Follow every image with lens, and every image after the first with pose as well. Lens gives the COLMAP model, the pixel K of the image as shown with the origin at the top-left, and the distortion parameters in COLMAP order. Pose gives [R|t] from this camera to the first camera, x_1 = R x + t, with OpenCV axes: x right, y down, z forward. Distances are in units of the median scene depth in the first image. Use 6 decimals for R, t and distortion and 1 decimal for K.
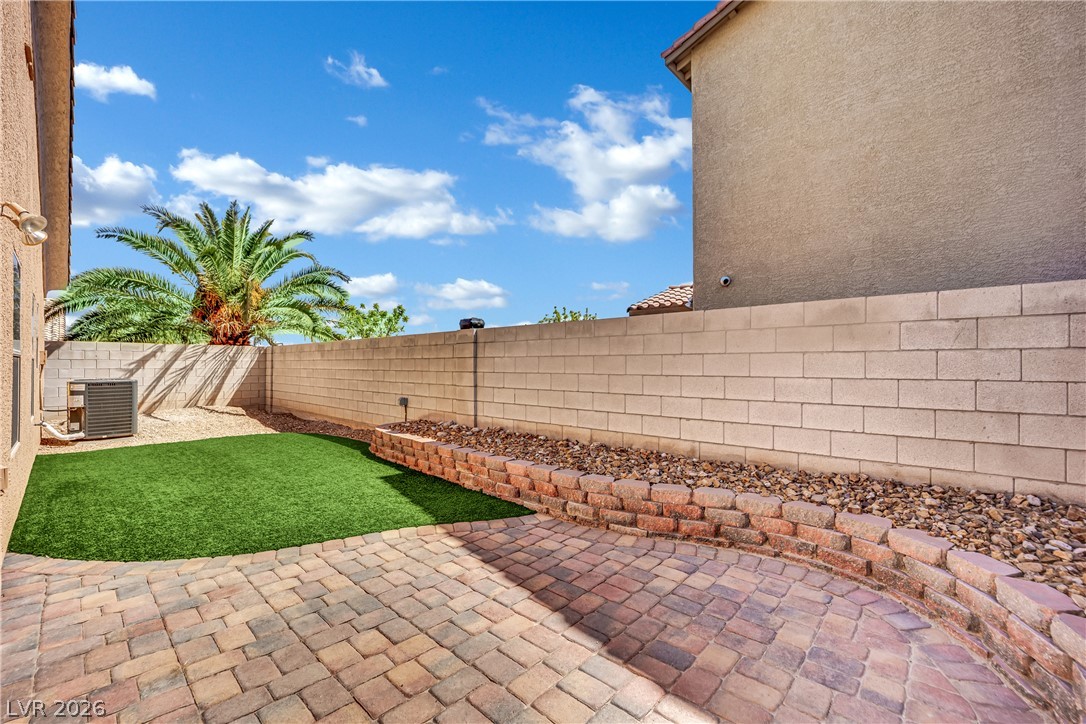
lens RADIAL K [[446.5, 0, 540.9], [0, 446.5, 363.3], [0, 0, 1]] dist [-0.016465, -0.000039]
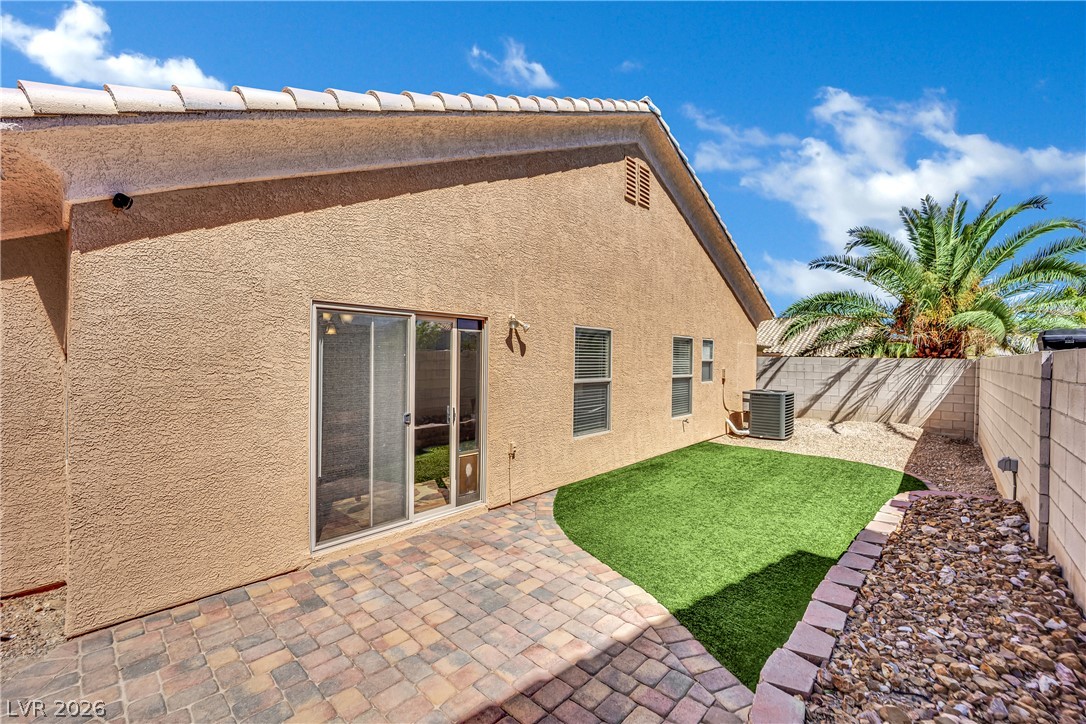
lens RADIAL K [[446.5, 0, 540.9], [0, 446.5, 363.3], [0, 0, 1]] dist [-0.016465, -0.000039]
pose [[0.011200, 0.012221, -0.999863, 0.202267], [-0.011234, 0.999864, 0.012095, -0.038604], [0.999874, 0.011097, 0.011336, 0.257343]]
